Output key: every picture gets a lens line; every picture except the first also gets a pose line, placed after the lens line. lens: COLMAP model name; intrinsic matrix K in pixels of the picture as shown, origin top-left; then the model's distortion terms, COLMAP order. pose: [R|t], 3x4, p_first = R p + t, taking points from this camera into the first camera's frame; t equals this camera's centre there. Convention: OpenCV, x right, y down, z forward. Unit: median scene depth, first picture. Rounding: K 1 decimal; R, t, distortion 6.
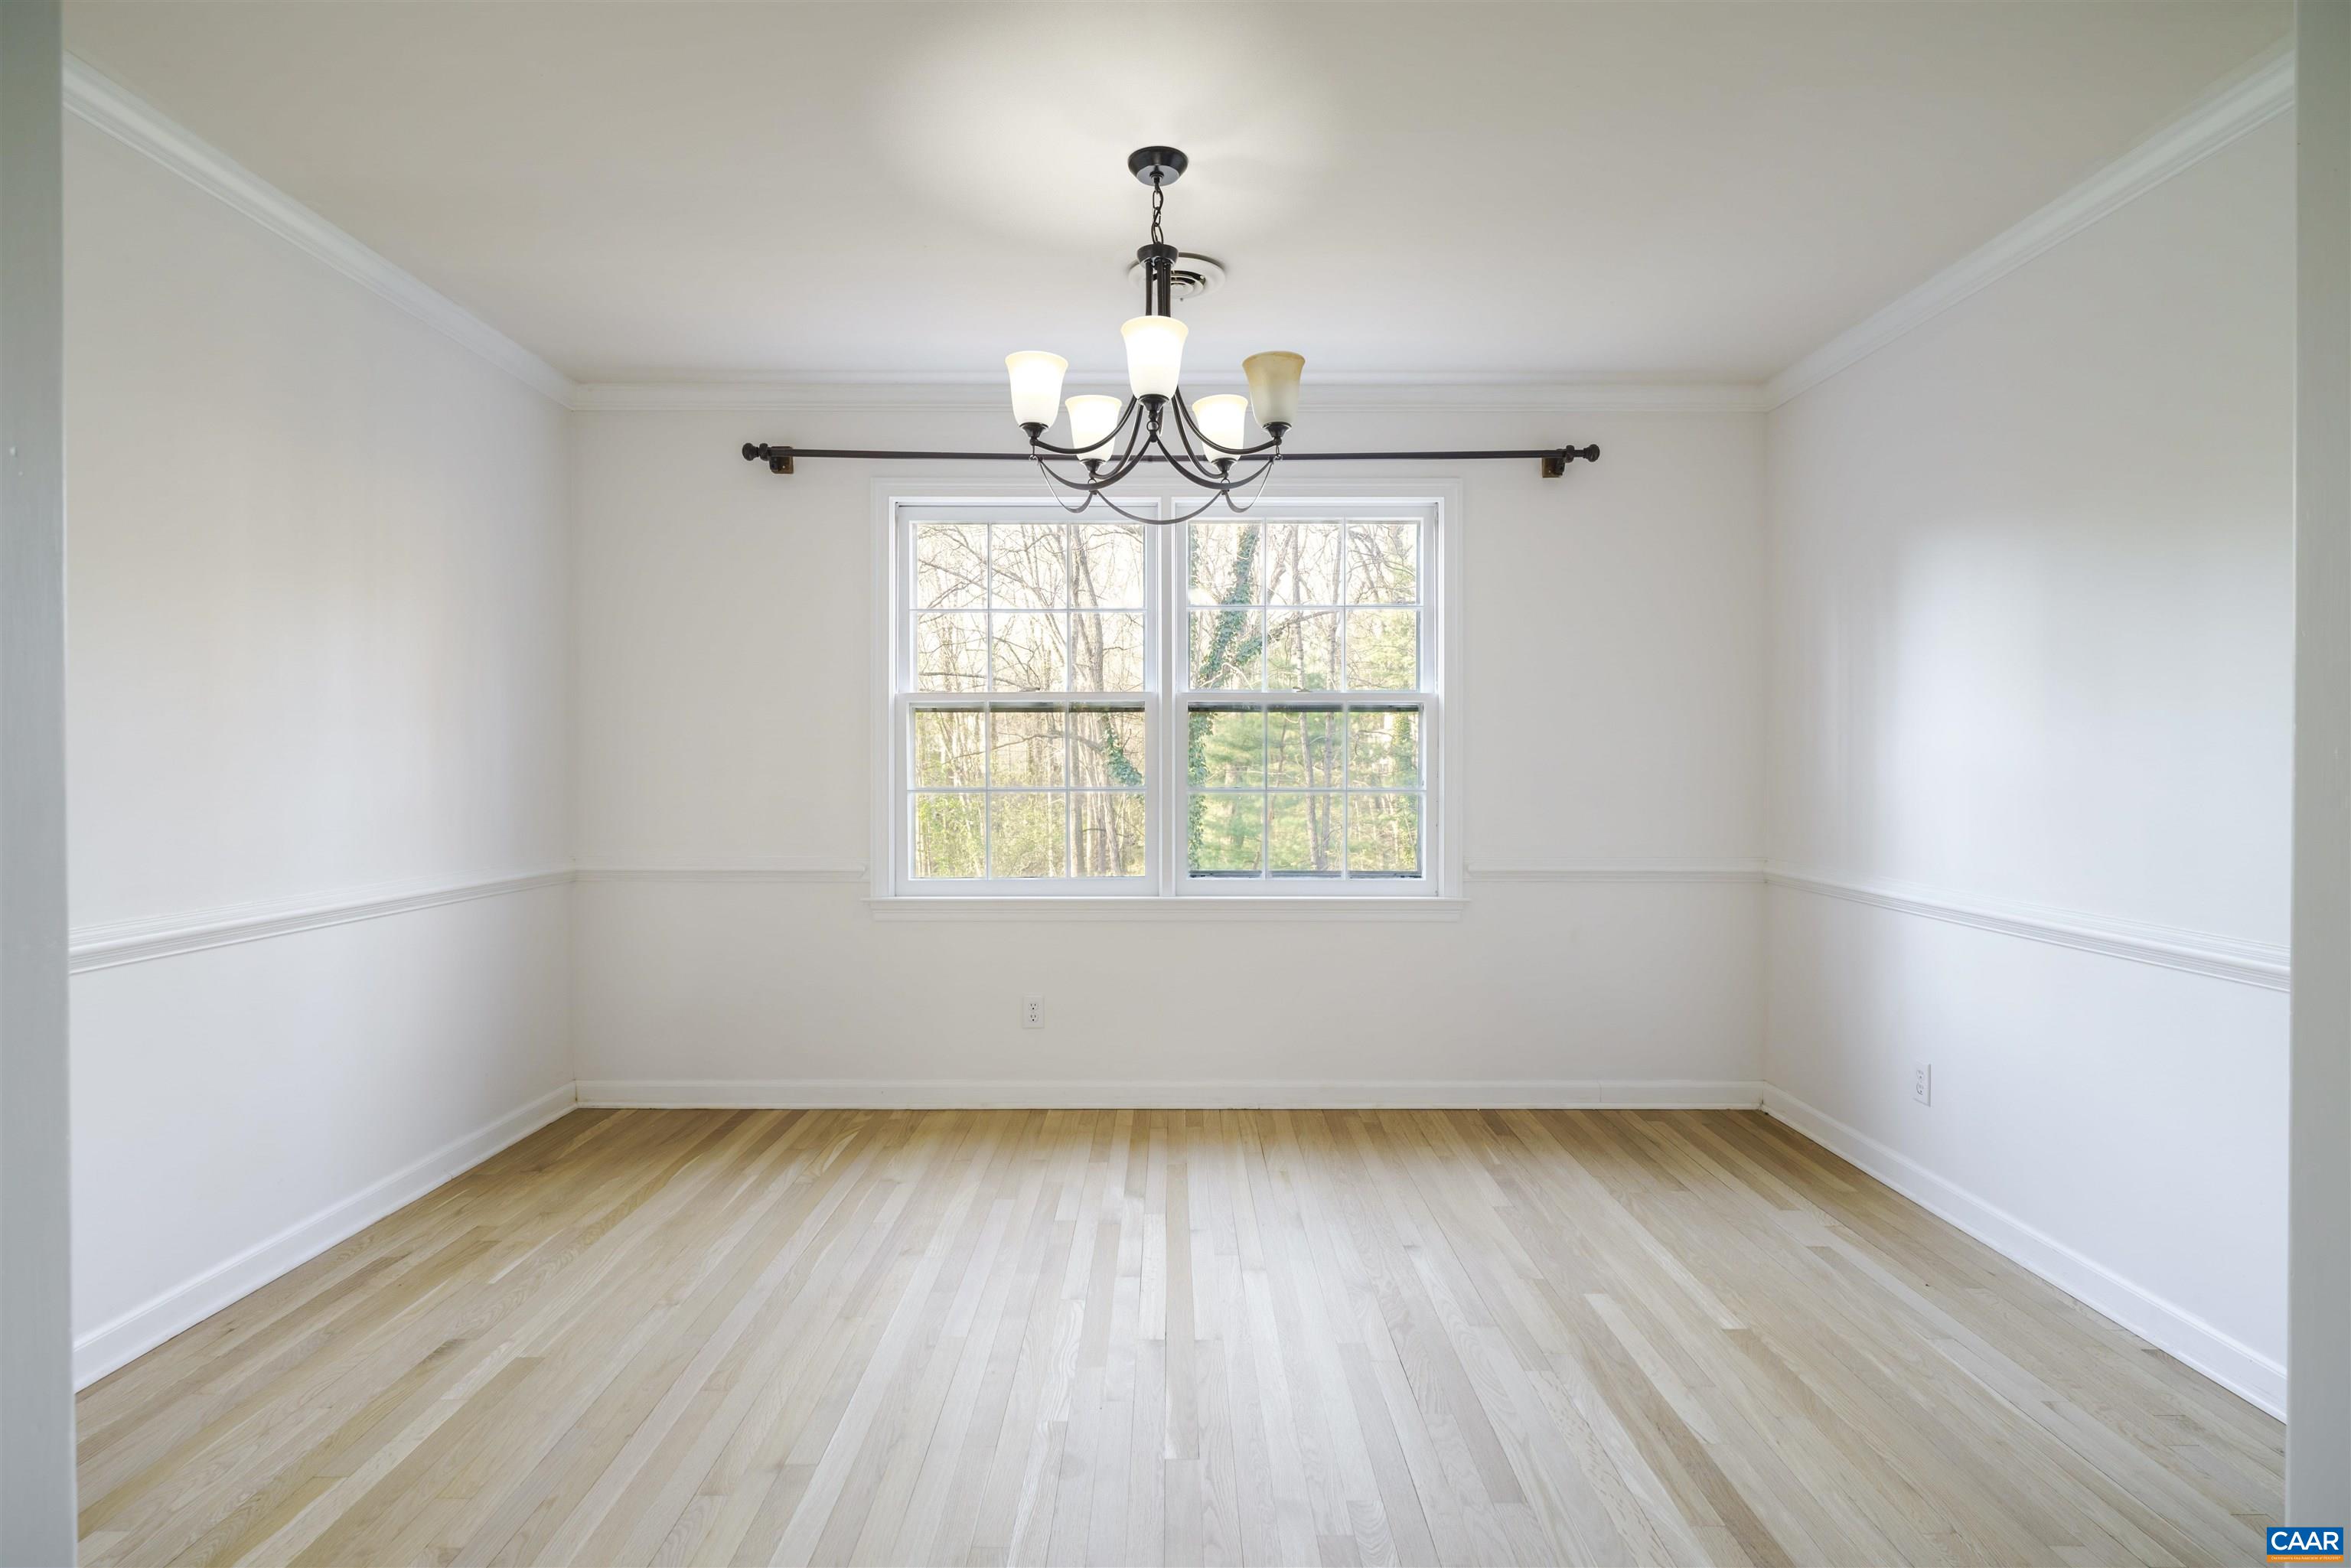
lens RADIAL K [[1244.6, 0, 1202.2], [0, 1244.6, 776.6], [0, 0, 1]] dist [0.001463, -0.000699]
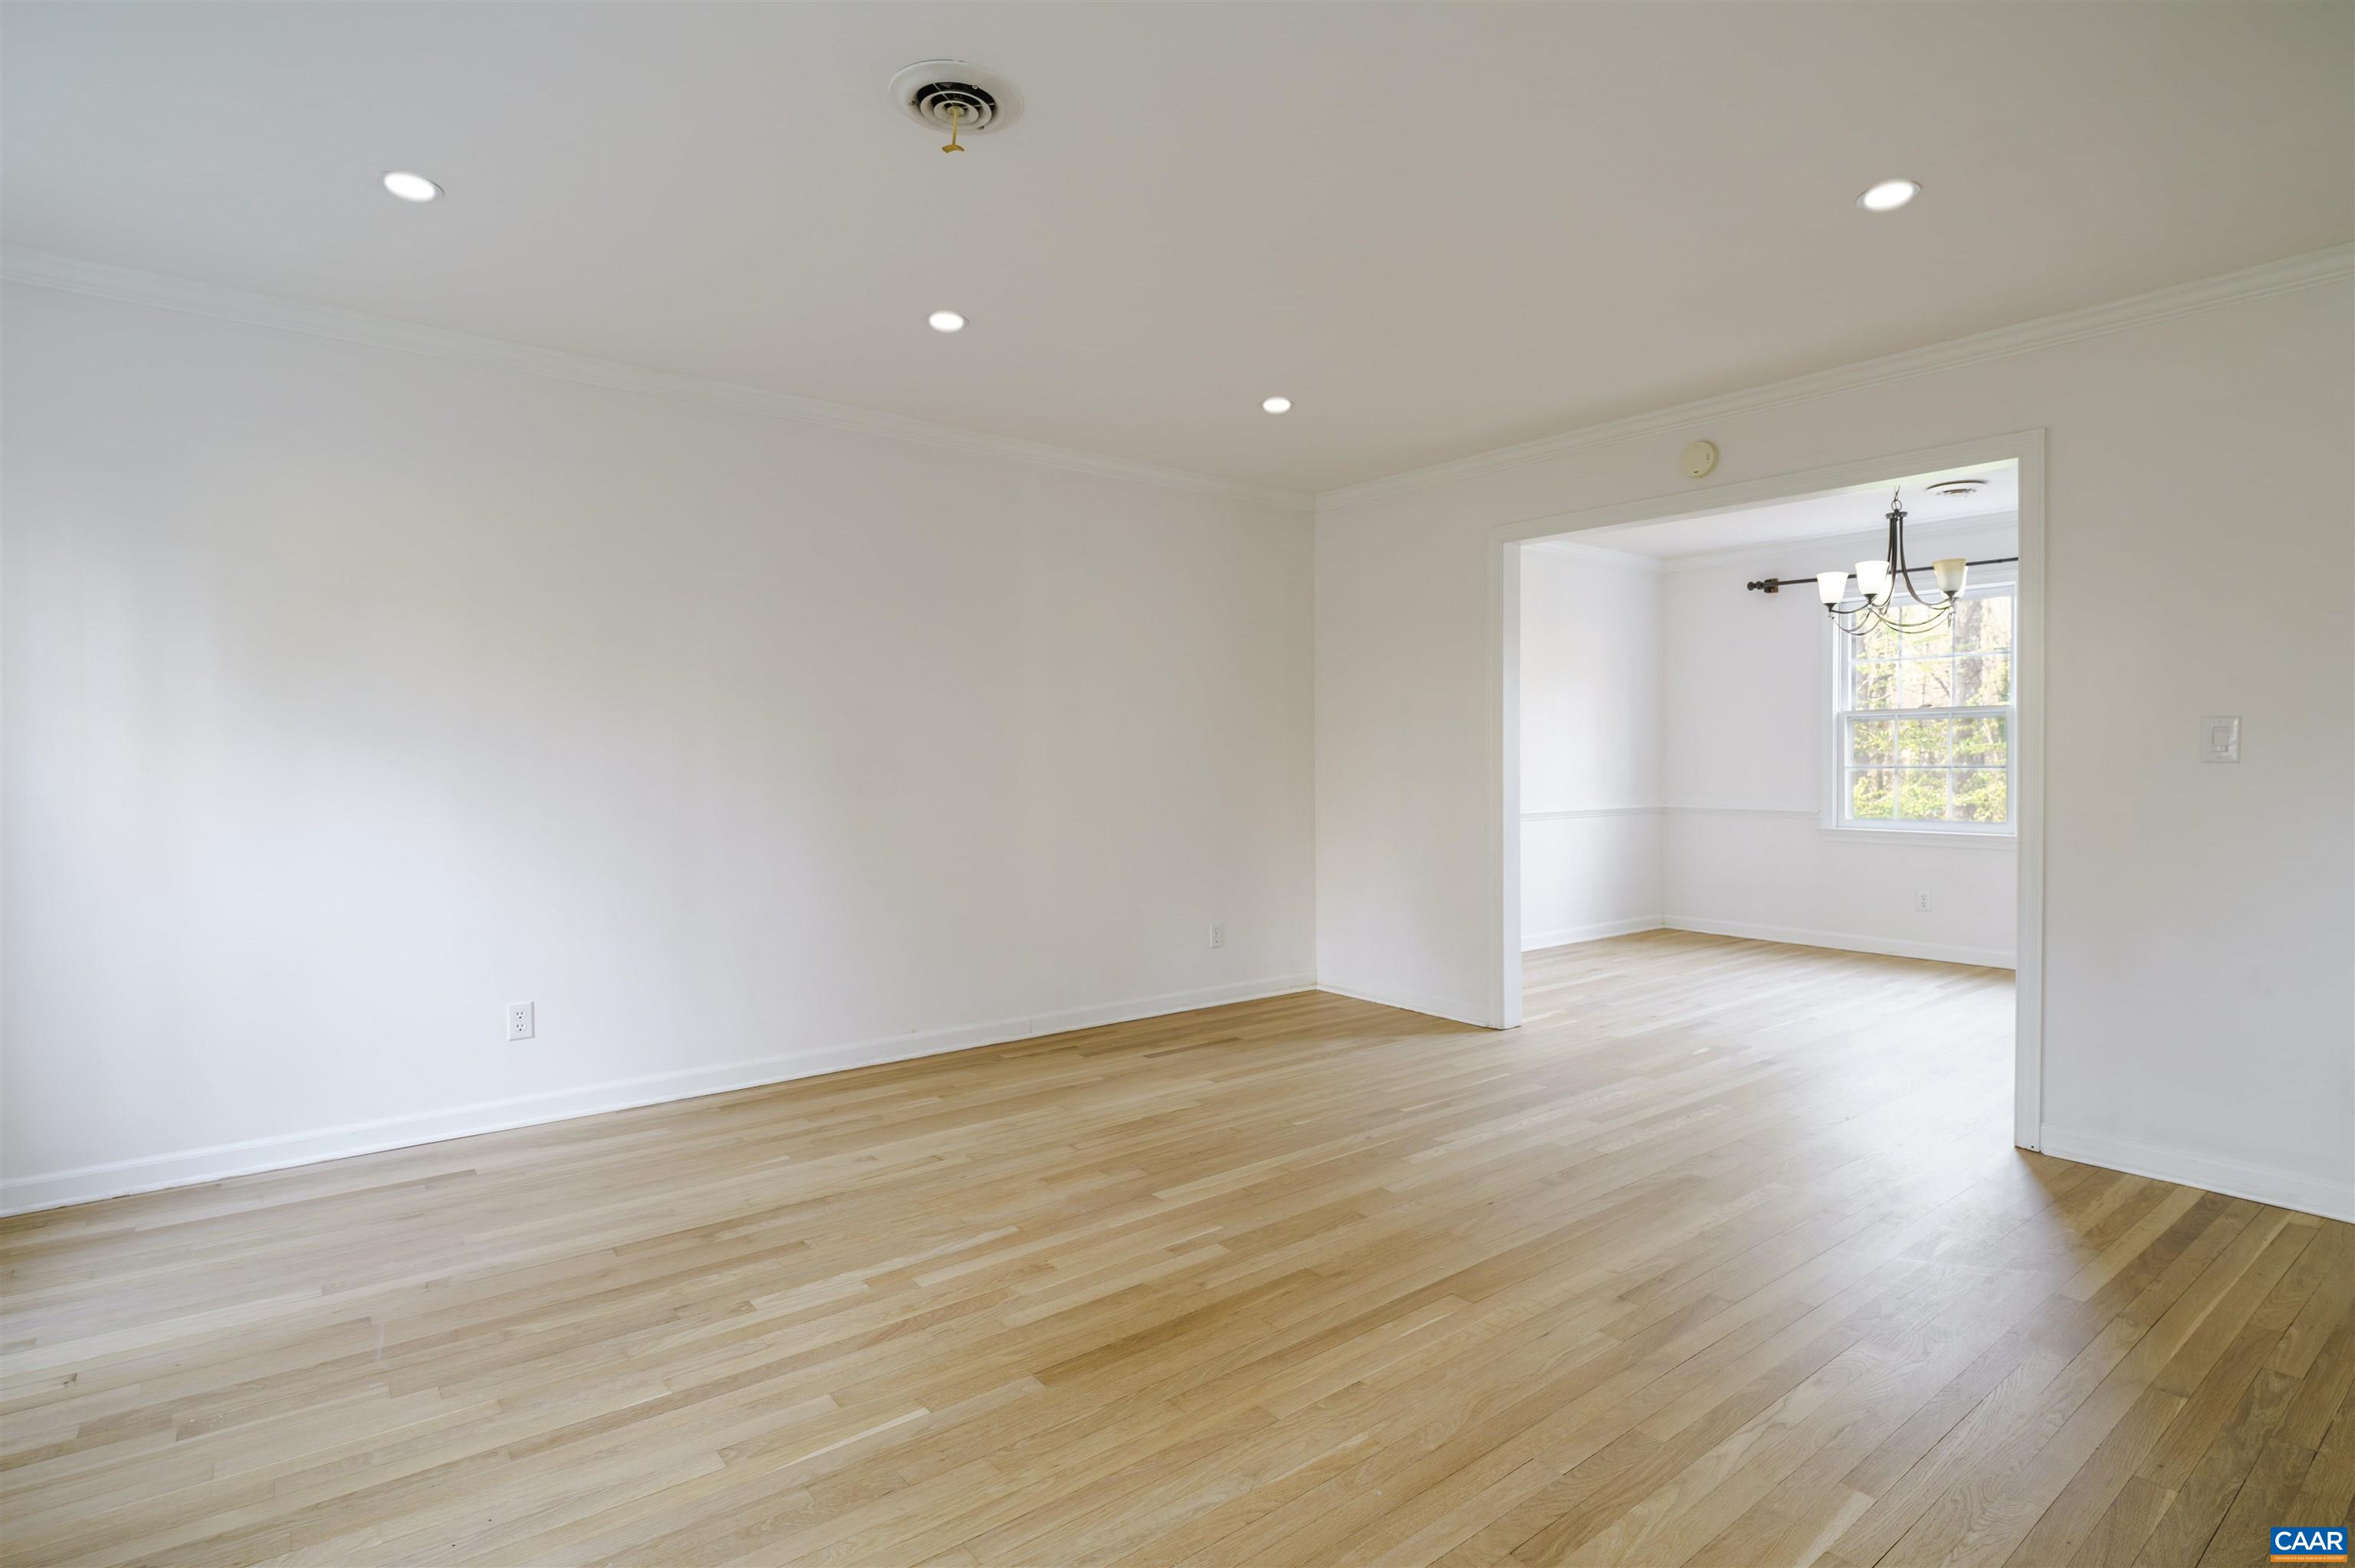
lens RADIAL K [[1203.3, 0, 1177.5], [0, 1203.3, 784.0], [0, 0, 1]] dist [0.002373, 0.001032]
pose [[0.614047, 0.013467, -0.789154, 0.544193], [-0.000100, 0.999856, 0.016985, 0.006551], [0.789269, -0.010351, 0.613960, -0.805819]]
